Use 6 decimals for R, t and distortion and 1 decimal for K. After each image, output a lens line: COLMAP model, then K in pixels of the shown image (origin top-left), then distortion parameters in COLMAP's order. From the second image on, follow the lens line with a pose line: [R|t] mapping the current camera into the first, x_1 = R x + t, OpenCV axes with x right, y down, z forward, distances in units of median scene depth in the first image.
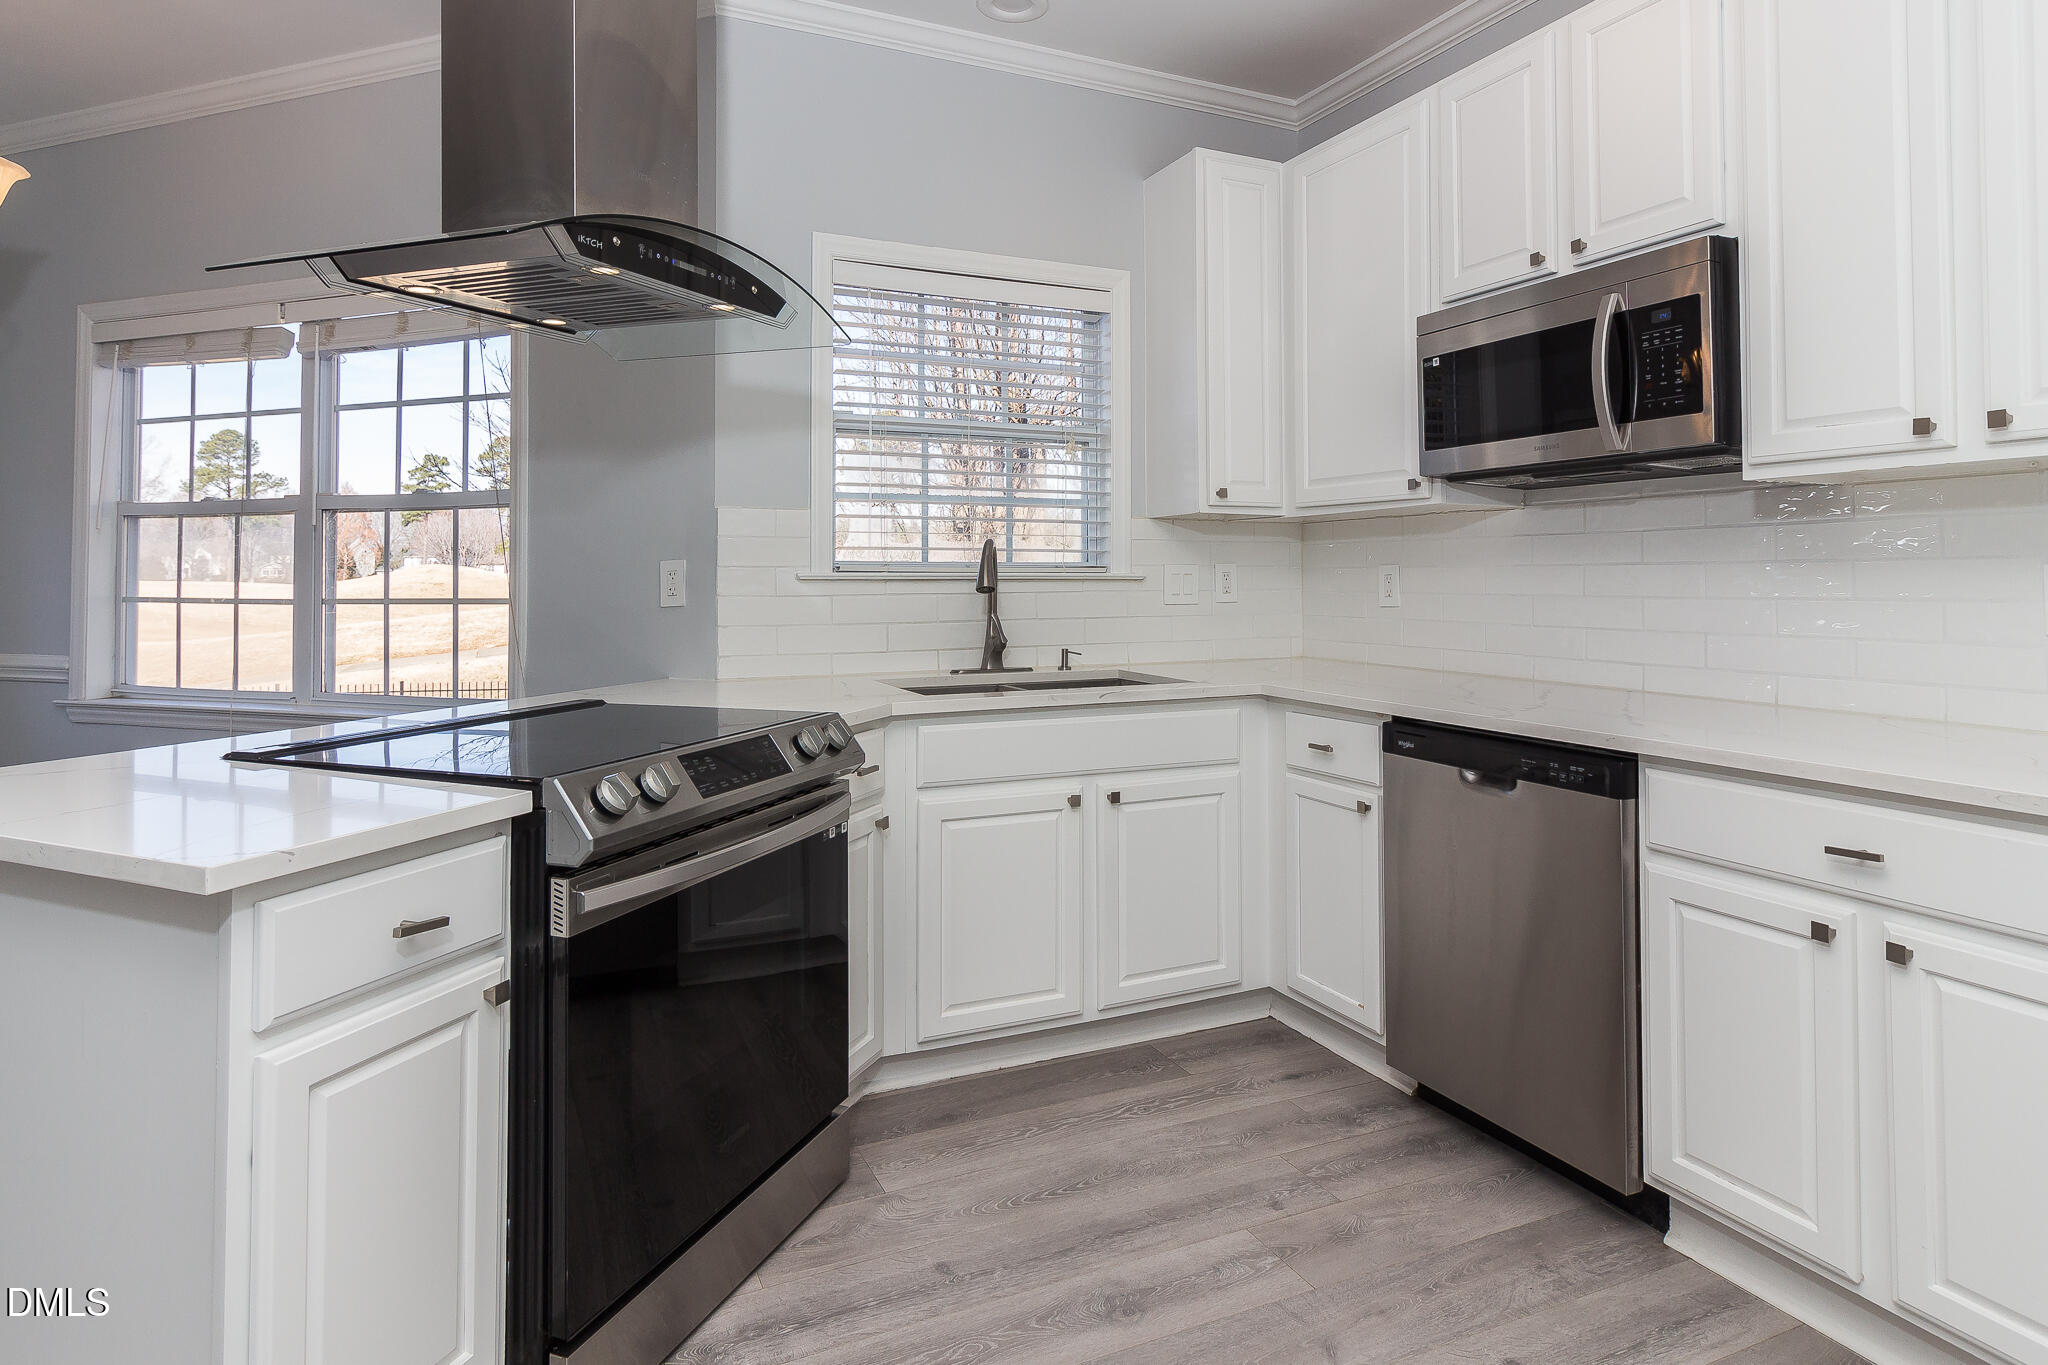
lens RADIAL K [[1147.2, 0, 1021.9], [0, 1147.2, 555.7], [0, 0, 1]] dist [-0.000812, -0.000603]
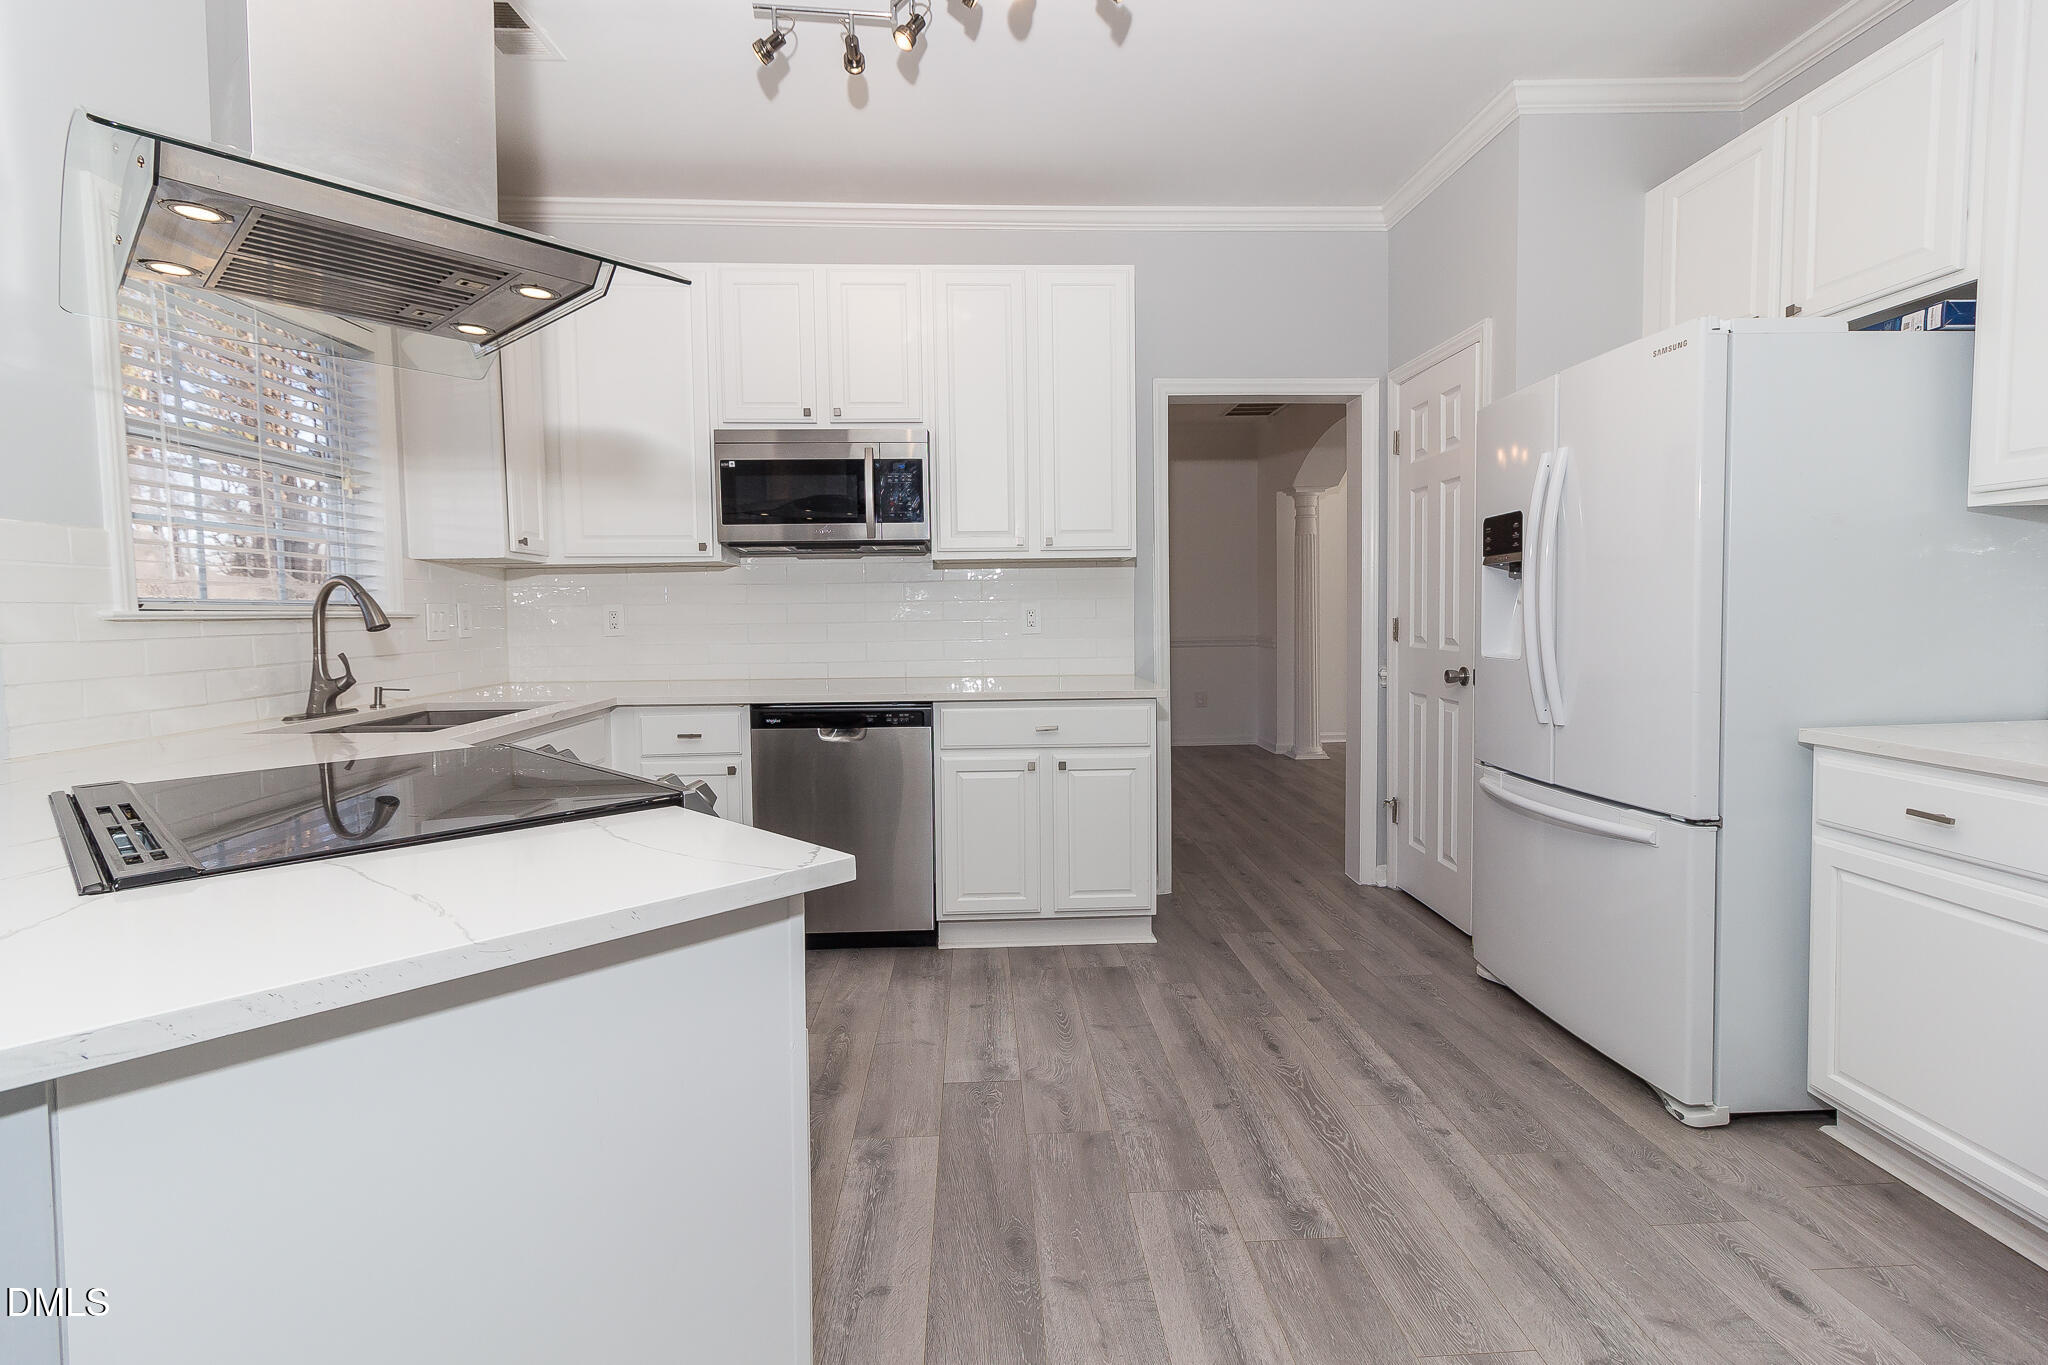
lens RADIAL K [[943.5, 0, 1028.8], [0, 943.5, 659.7], [0, 0, 1]] dist [0.008380, 0.000405]
pose [[0.370082, -0.050397, 0.927631, -0.606153], [-0.004803, 0.998410, 0.056158, 0.009755], [-0.928987, -0.025239, 0.369251, 0.194456]]
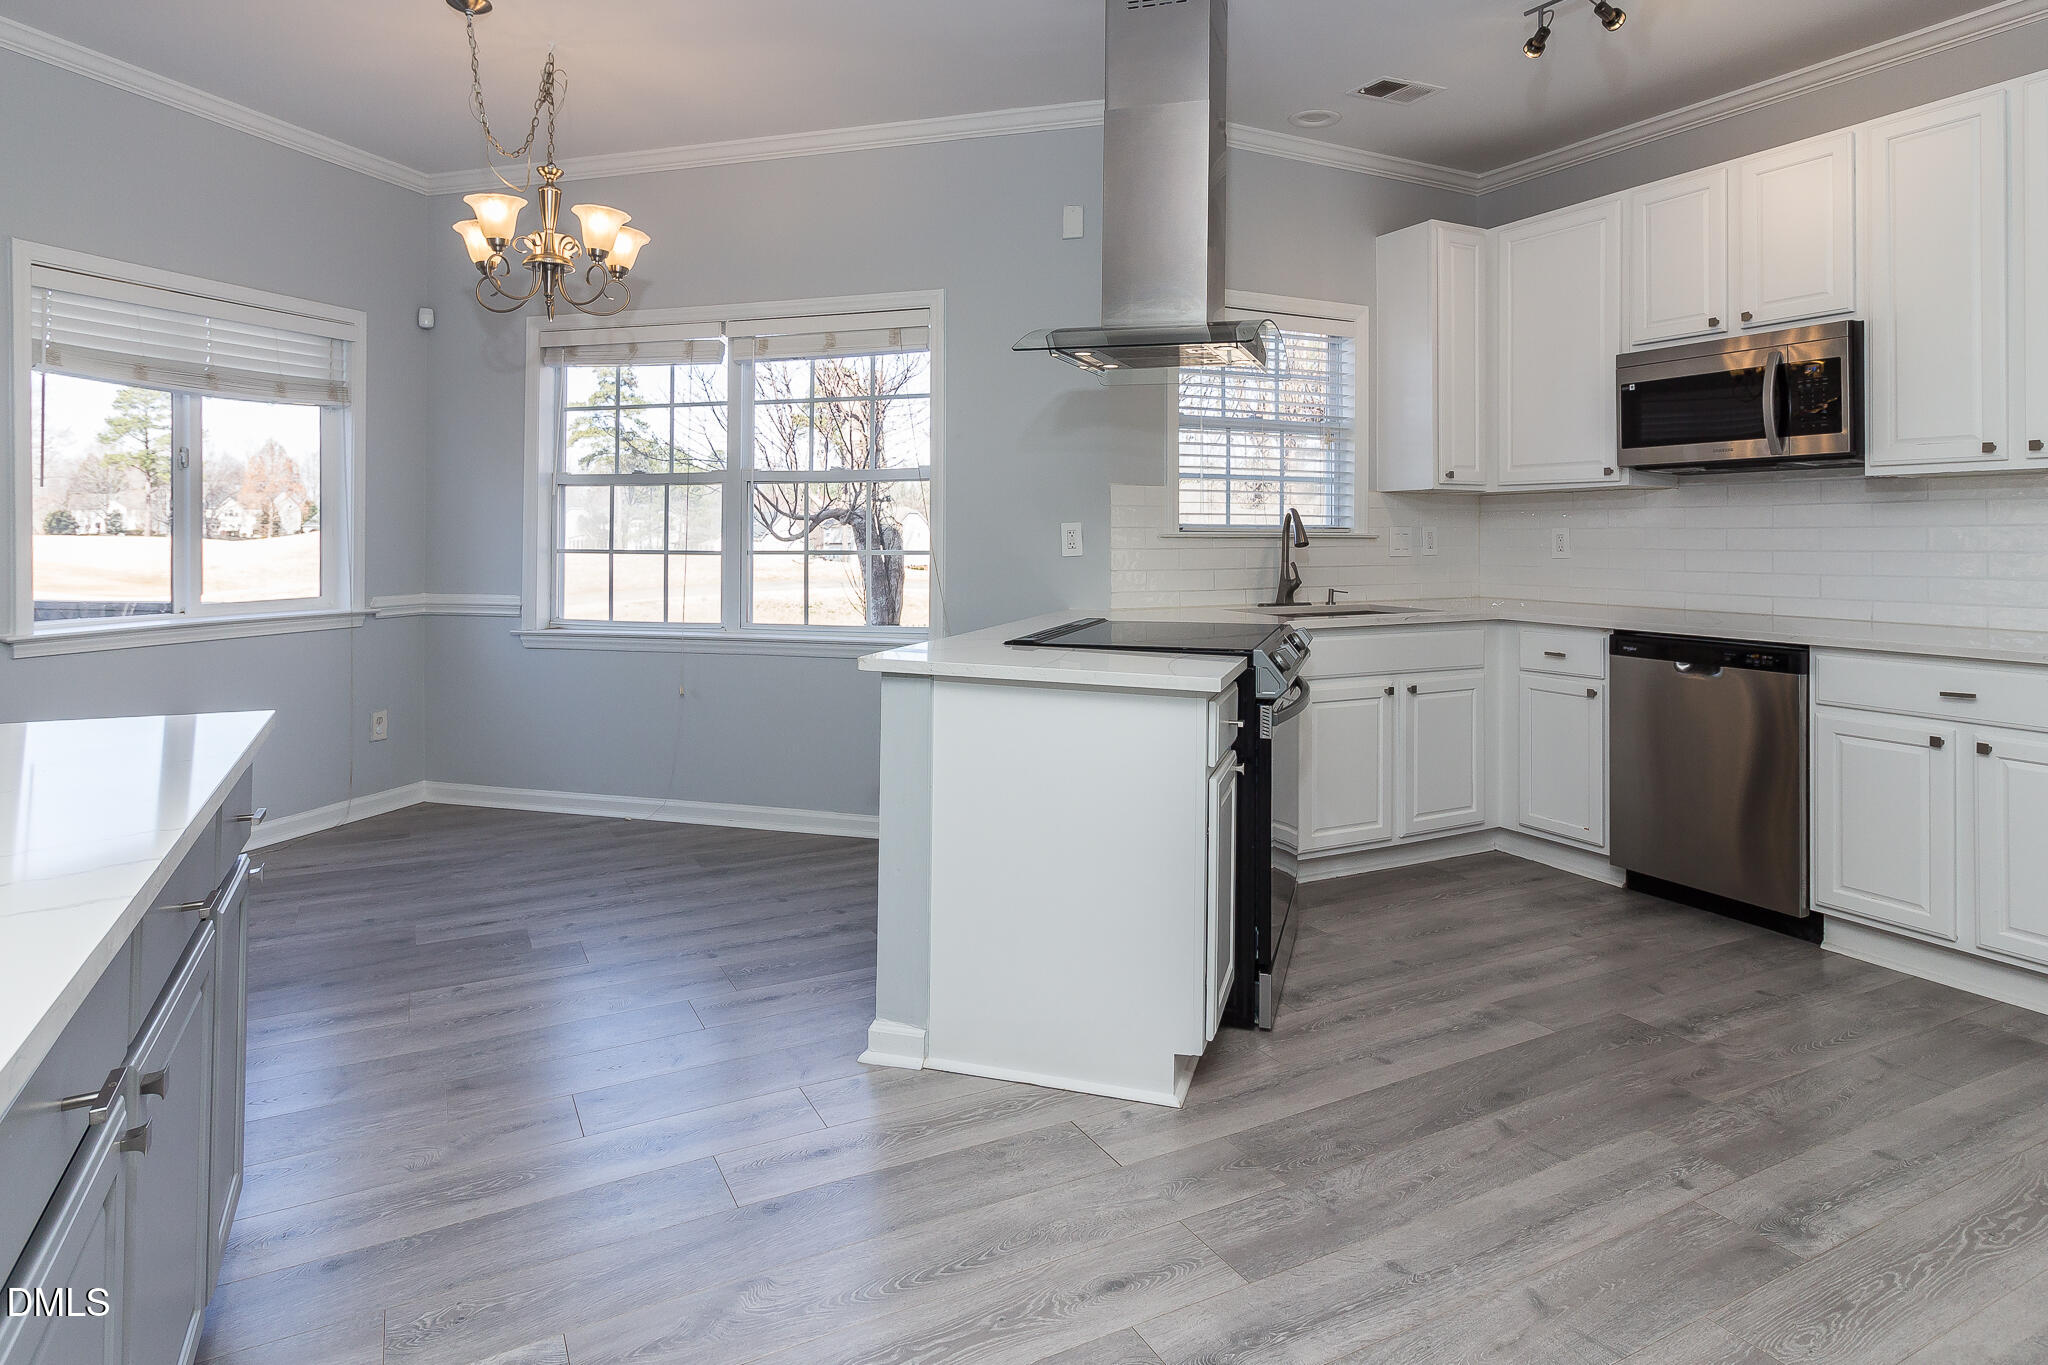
lens RADIAL K [[1160.8, 0, 1028.2], [0, 1160.8, 532.2], [0, 0, 1]] dist [0.002119, 0.000748]
pose [[0.998402, 0.003639, 0.056394, -0.463266], [-0.004531, 0.999867, 0.015691, -0.006308], [-0.056329, -0.015921, 0.998285, -0.403477]]
